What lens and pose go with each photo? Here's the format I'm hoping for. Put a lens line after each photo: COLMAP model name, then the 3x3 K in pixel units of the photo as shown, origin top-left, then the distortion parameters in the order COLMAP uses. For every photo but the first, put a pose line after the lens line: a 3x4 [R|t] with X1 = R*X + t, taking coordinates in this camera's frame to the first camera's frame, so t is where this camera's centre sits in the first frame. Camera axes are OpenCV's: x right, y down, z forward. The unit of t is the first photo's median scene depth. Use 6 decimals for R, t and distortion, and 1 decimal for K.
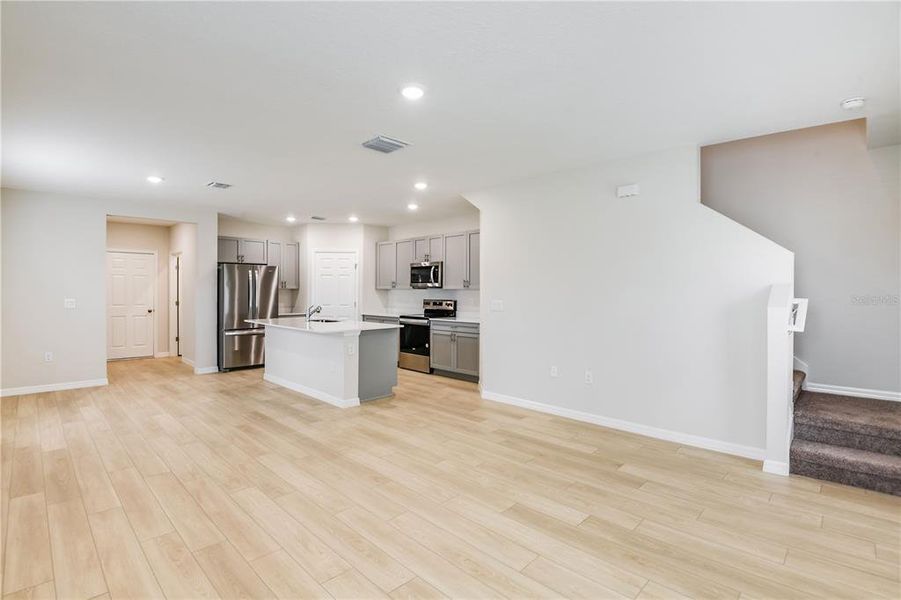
lens RADIAL K [[424.2, 0, 452.0], [0, 424.2, 294.9], [0, 0, 1]] dist [-0.035290, -0.005206]
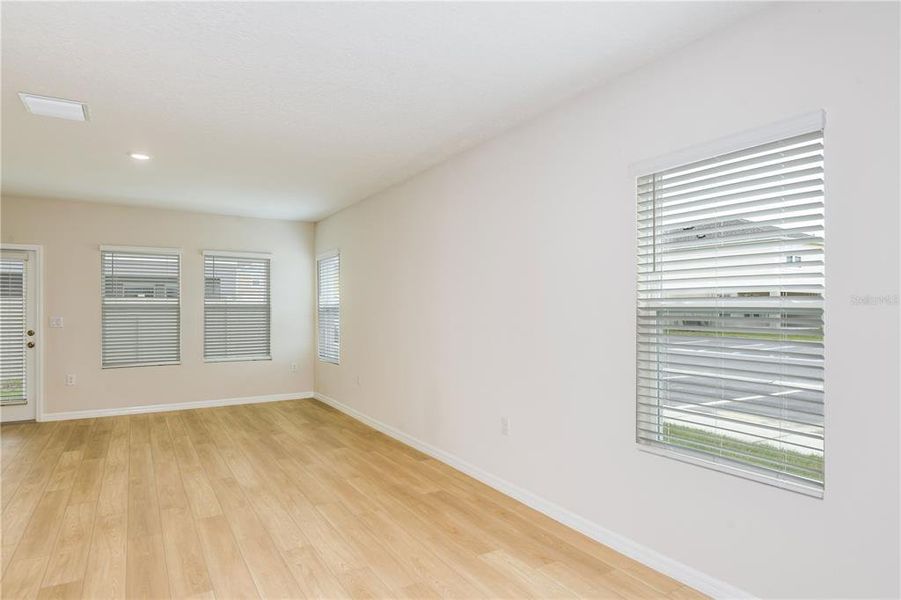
lens RADIAL K [[522.2, 0, 455.4], [0, 522.2, 305.2], [0, 0, 1]] dist [-0.028991, -0.001687]
pose [[-0.969358, -0.000987, 0.245650, -1.093171], [0.002413, 0.999905, 0.013541, -0.027756], [-0.245640, 0.013719, -0.969264, 1.754965]]
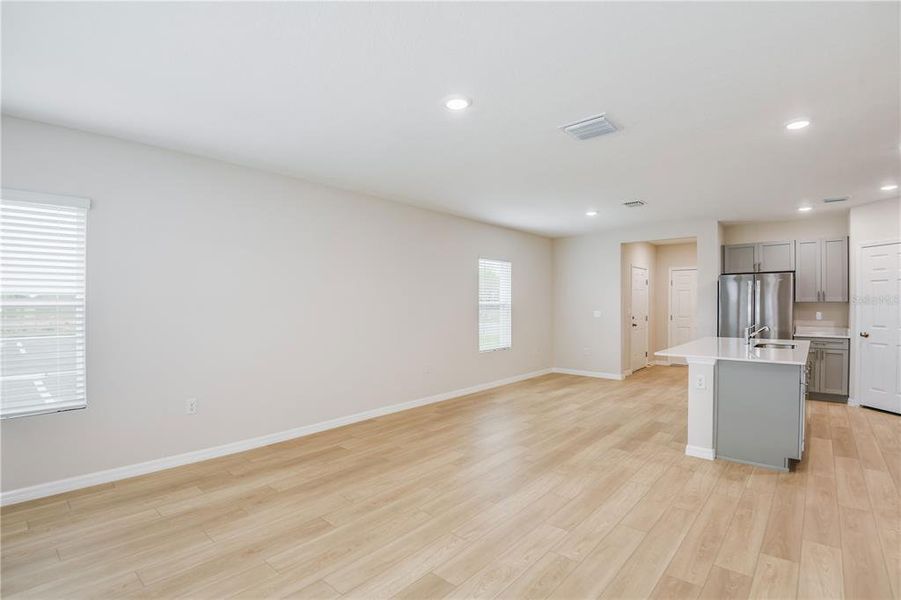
lens RADIAL K [[424.2, 0, 452.9], [0, 424.2, 297.6], [0, 0, 1]] dist [-0.035290, -0.005206]
pose [[0.047423, -0.015463, -0.998755, 0.683466], [-0.010617, 0.999816, -0.015984, -0.007695], [0.998818, 0.011362, 0.047250, 0.717242]]
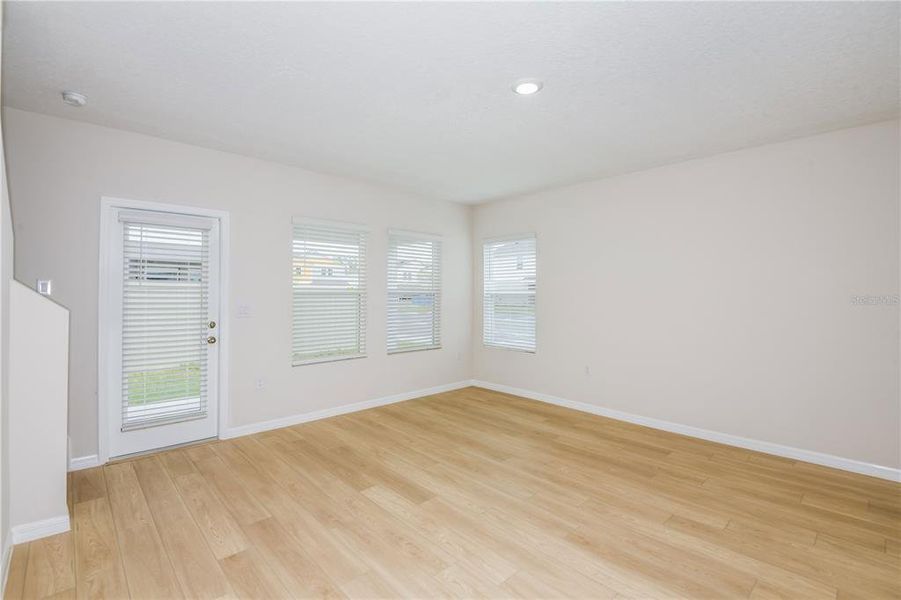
lens RADIAL K [[411.5, 0, 447.6], [0, 411.5, 294.9], [0, 0, 1]] dist [-0.011264, -0.002284]
pose [[-0.998851, -0.010308, 0.046806, 0.034683], [-0.009292, 0.999718, 0.021857, -0.020027], [-0.047018, 0.021397, -0.998665, 1.475415]]
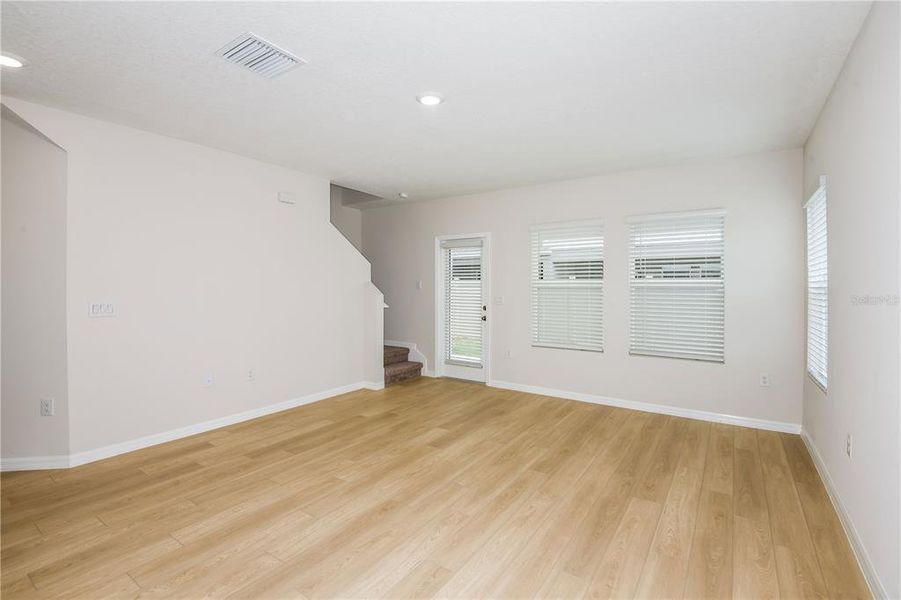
lens RADIAL K [[411.5, 0, 453.9], [0, 411.5, 288.9], [0, 0, 1]] dist [-0.011264, -0.002284]
pose [[-0.169936, -0.011531, 0.985388, -0.856140], [0.011616, 0.999839, 0.013703, -0.012780], [-0.985387, 0.013775, -0.169775, 0.847281]]
